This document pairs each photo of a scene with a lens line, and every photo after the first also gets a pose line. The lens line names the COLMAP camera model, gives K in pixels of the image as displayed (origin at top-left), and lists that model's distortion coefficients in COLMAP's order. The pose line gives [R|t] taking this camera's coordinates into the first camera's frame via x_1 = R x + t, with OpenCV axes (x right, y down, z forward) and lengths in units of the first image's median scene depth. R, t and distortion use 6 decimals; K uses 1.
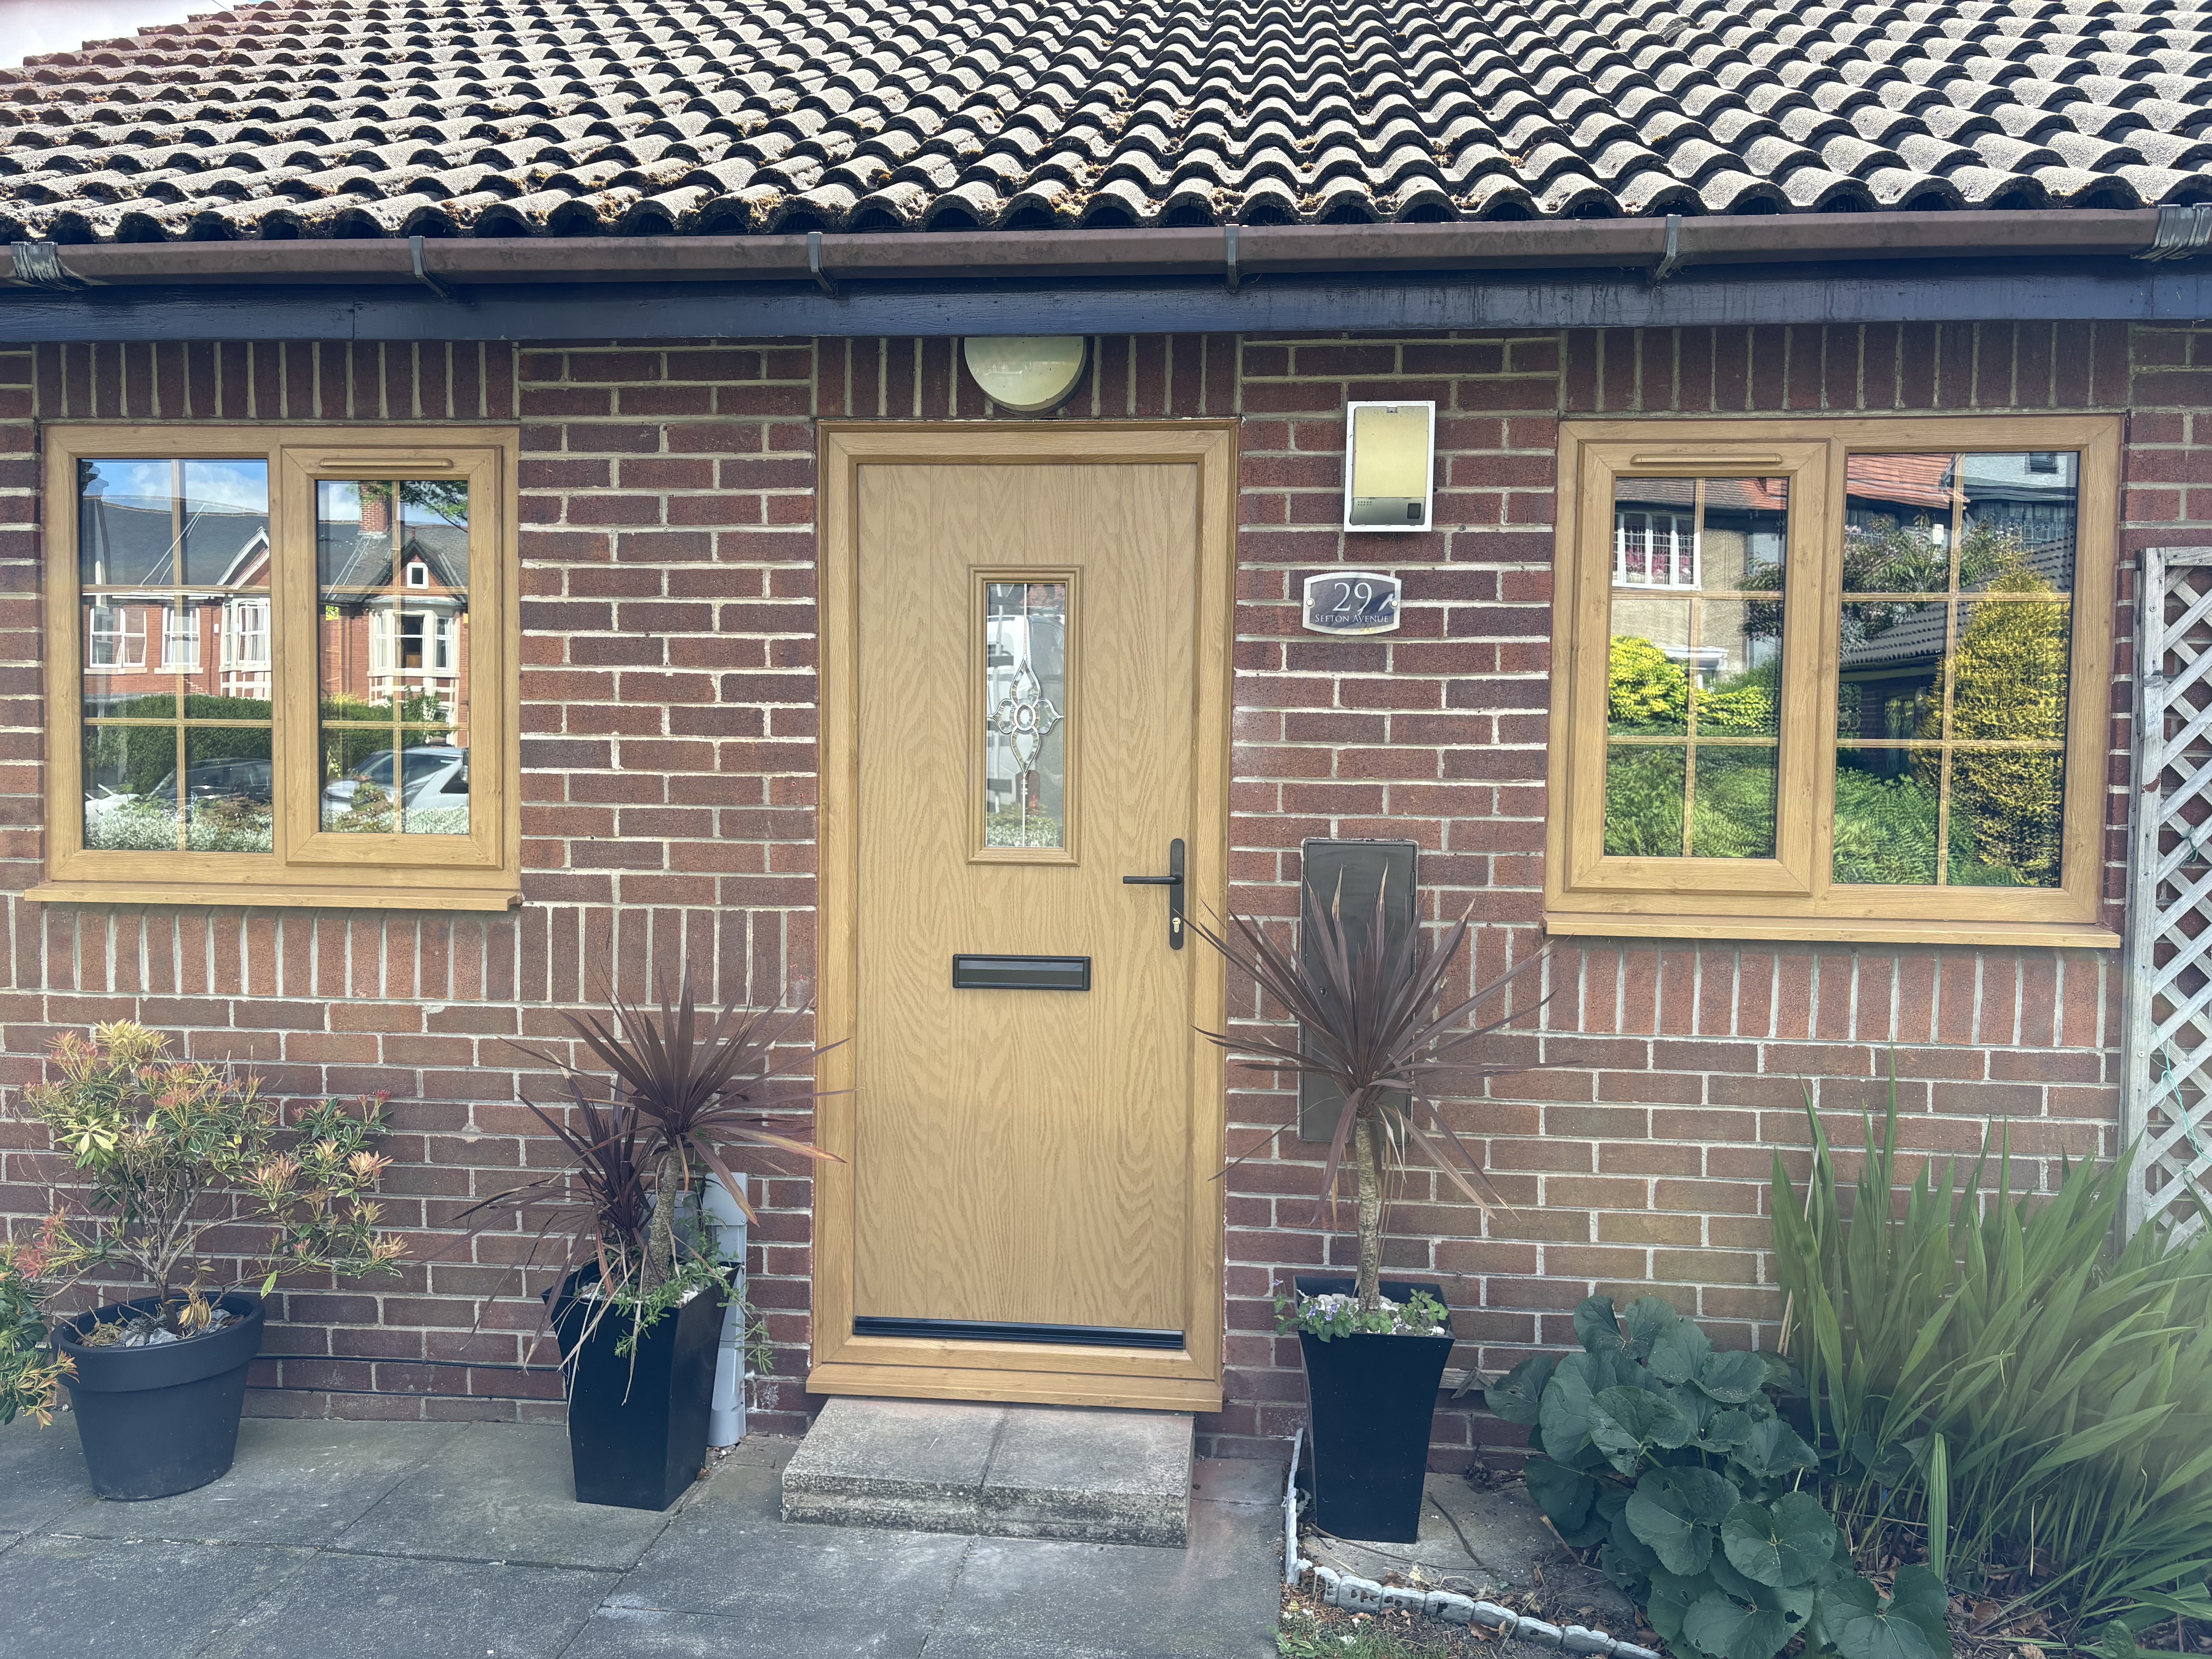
lens RADIAL K [[1672.1, 0, 1101.8], [0, 1672.1, 841.0], [0, 0, 1]] dist [0.022656, -0.011561]
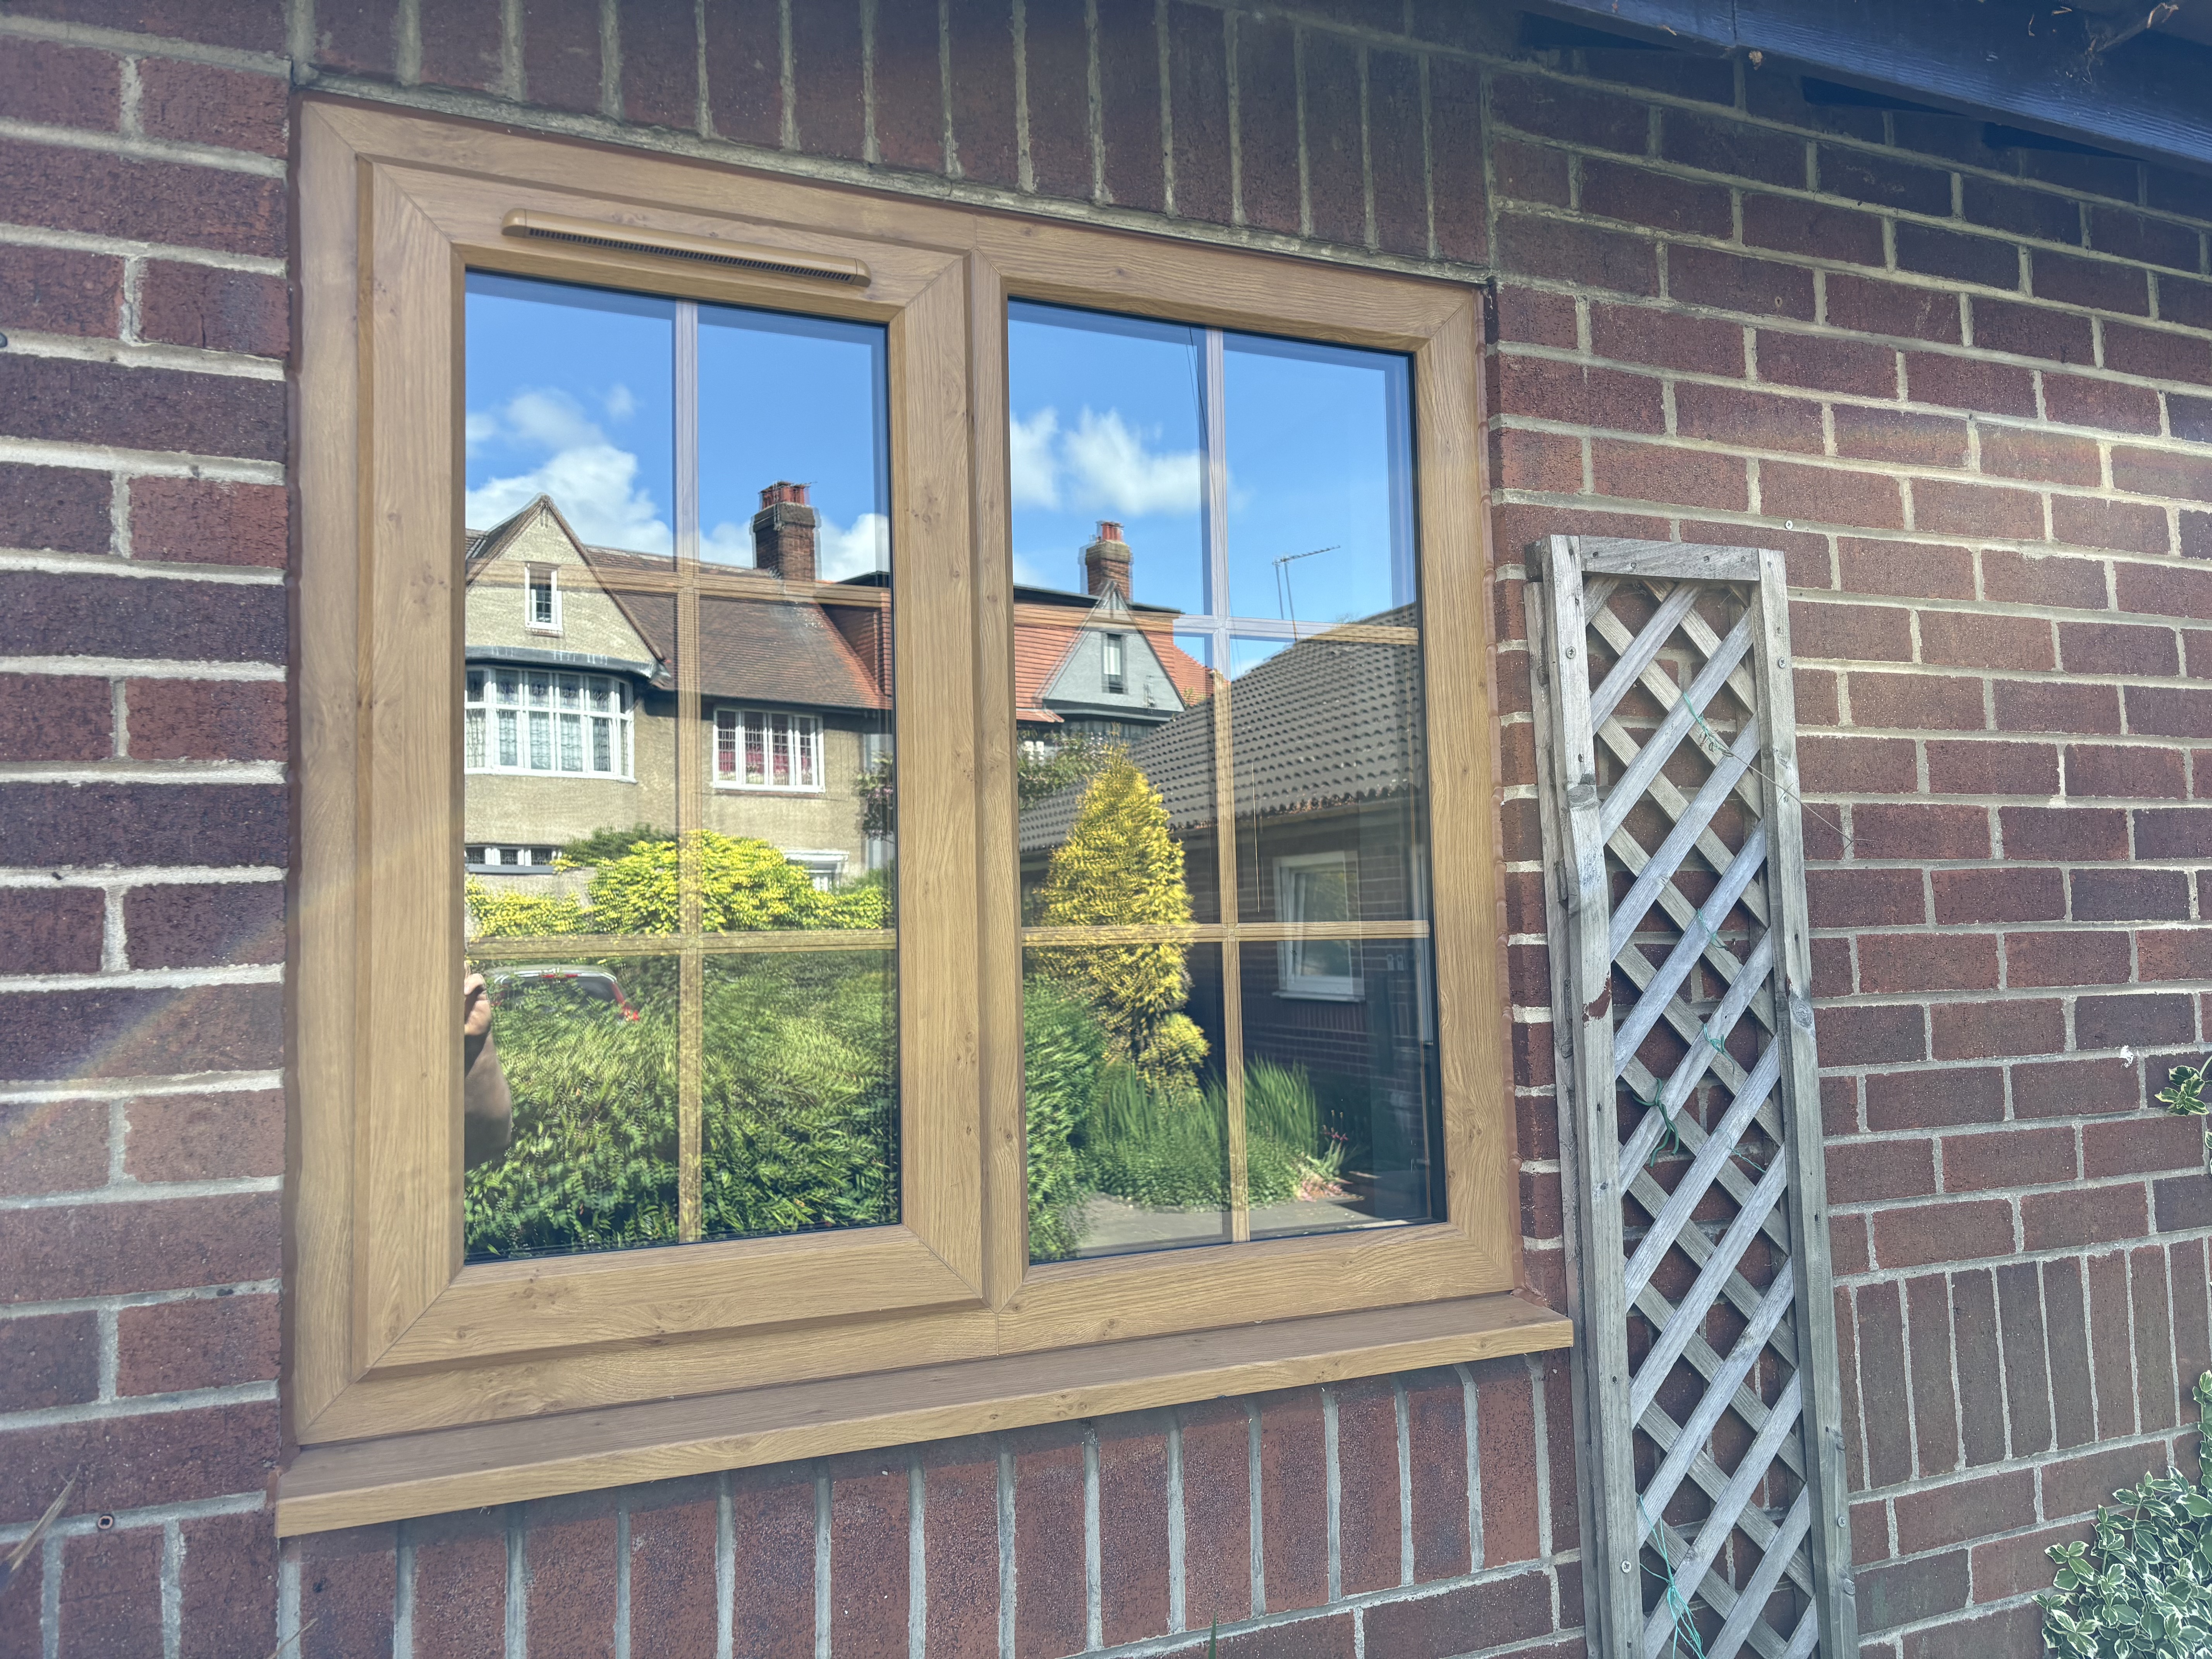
lens RADIAL K [[1672.1, 0, 1103.4], [0, 1672.1, 833.8], [0, 0, 1]] dist [0.022656, -0.011561]
pose [[0.875198, -0.000869, 0.483765, 0.249245], [0.063399, 0.991580, -0.112915, -0.035218], [-0.479593, 0.129494, 0.867883, 0.615394]]
